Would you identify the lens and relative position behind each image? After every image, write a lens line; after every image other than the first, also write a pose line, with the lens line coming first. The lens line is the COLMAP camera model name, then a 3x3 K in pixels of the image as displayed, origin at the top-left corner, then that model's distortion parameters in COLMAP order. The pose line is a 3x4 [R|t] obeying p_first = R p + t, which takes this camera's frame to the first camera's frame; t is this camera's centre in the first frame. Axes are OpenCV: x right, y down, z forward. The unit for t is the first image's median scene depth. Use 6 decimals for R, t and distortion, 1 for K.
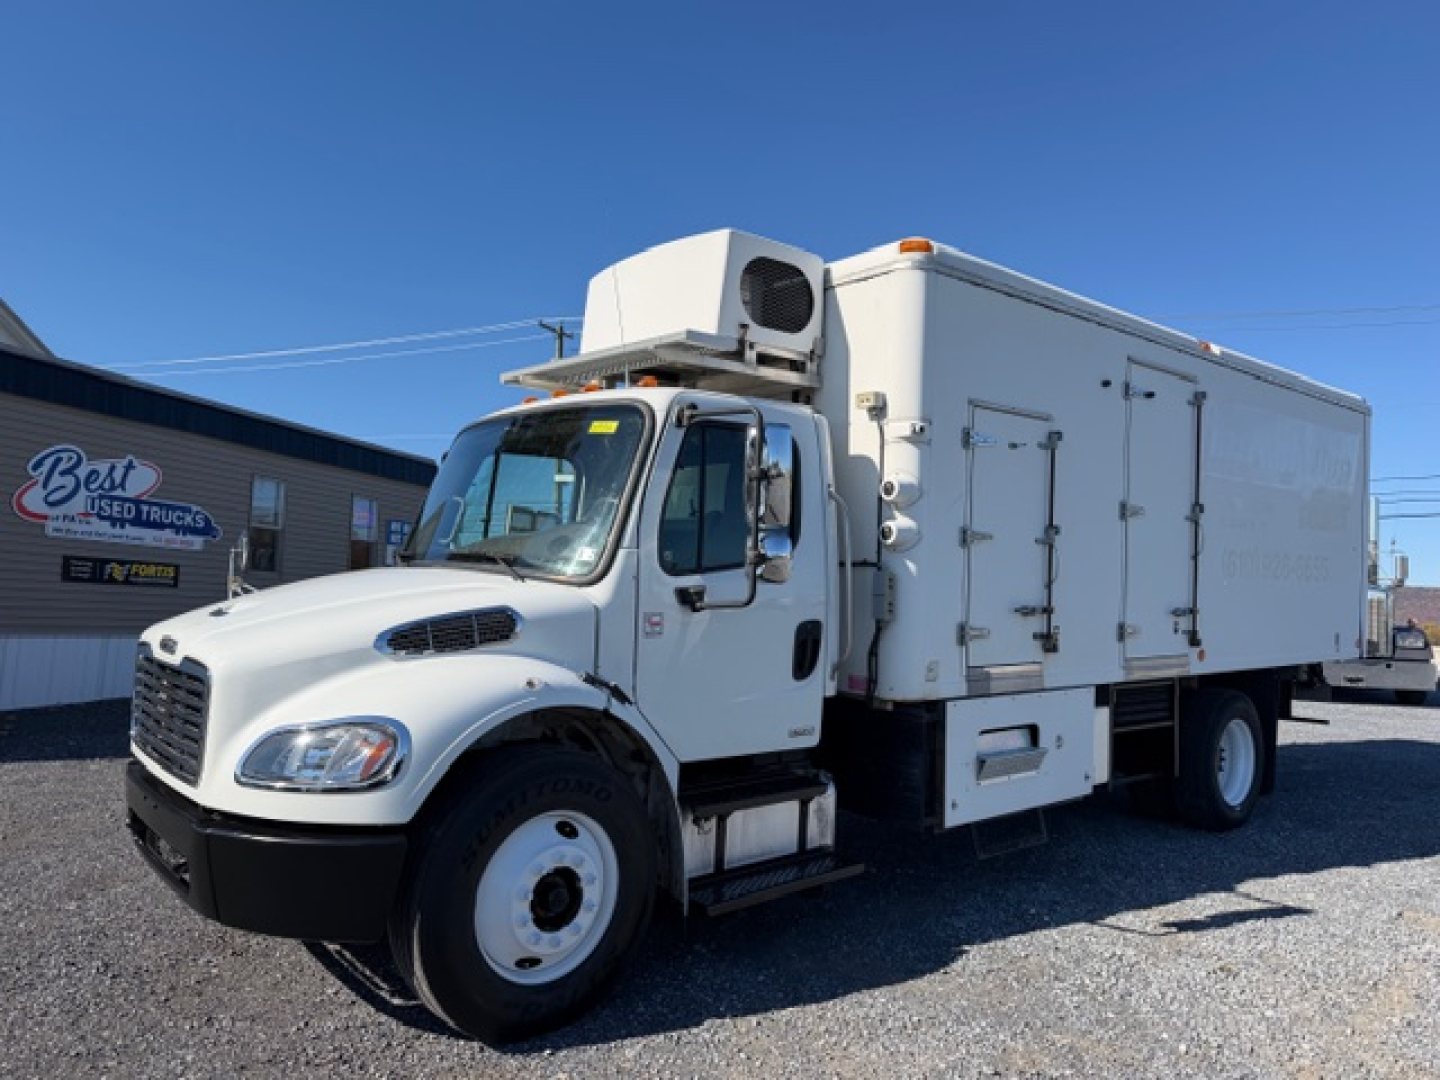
lens RADIAL K [[1004.7, 0, 728.2], [0, 1004.7, 544.6], [0, 0, 1]] dist [0.001953, -0.001817]
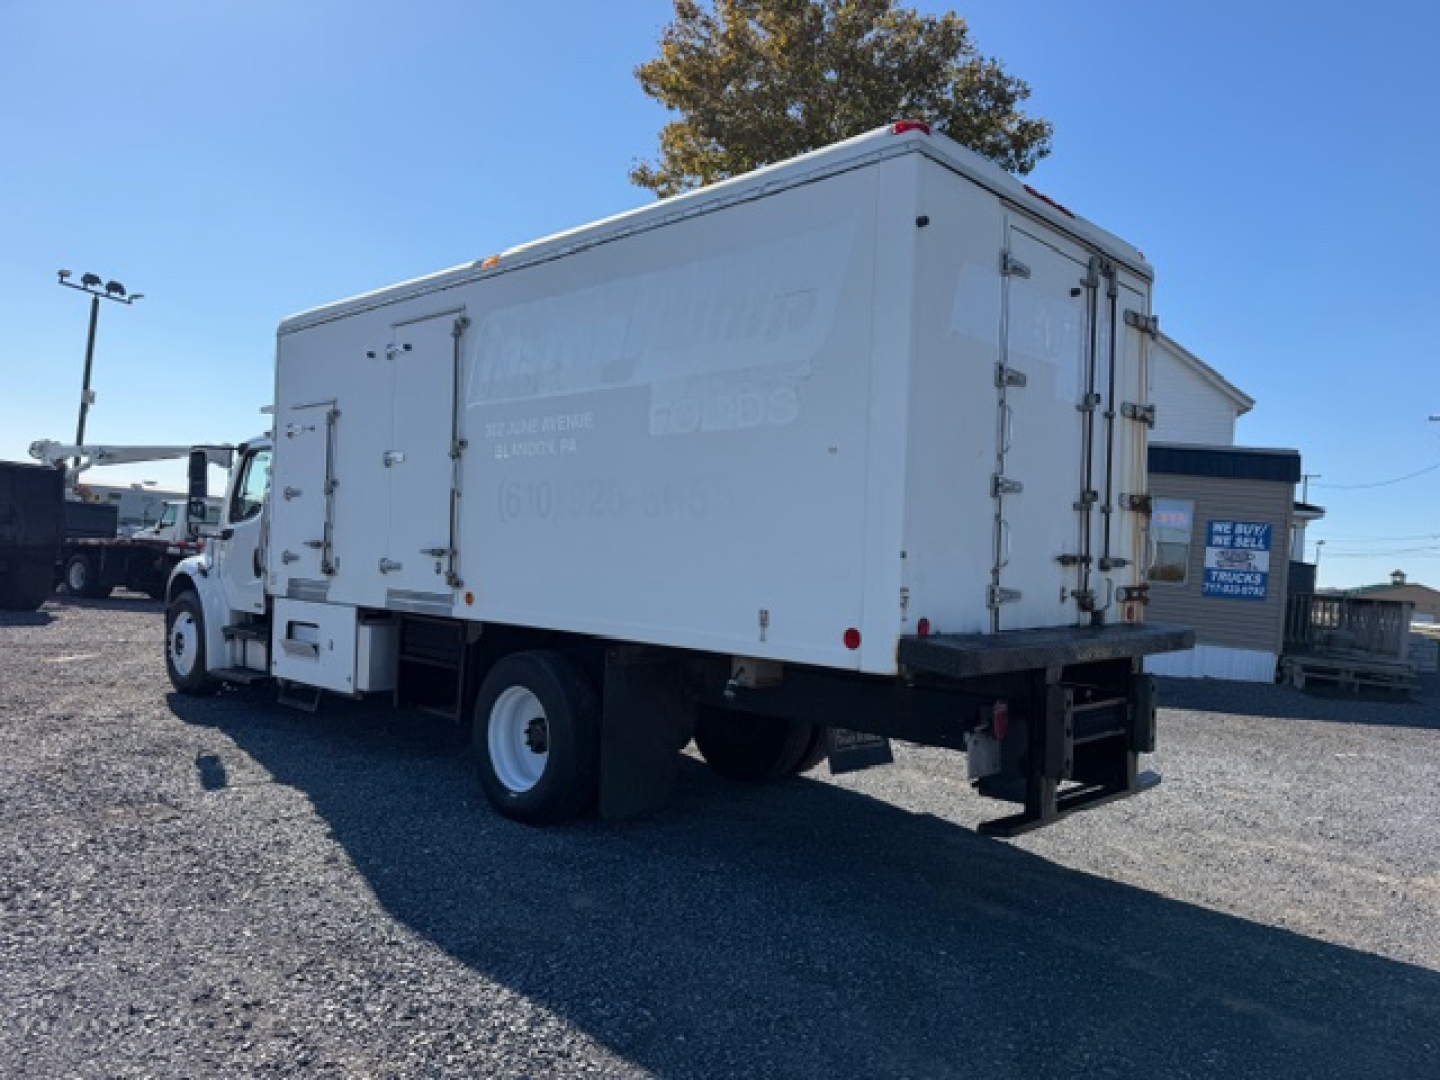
lens RADIAL K [[1004.7, 0, 728.2], [0, 1004.7, 544.6], [0, 0, 1]] dist [0.001953, -0.001817]
pose [[0.133716, -0.031970, -0.990504, 1.470850], [-0.007870, 0.999414, -0.033320, 0.090414], [0.990988, 0.012251, 0.133386, 1.148767]]
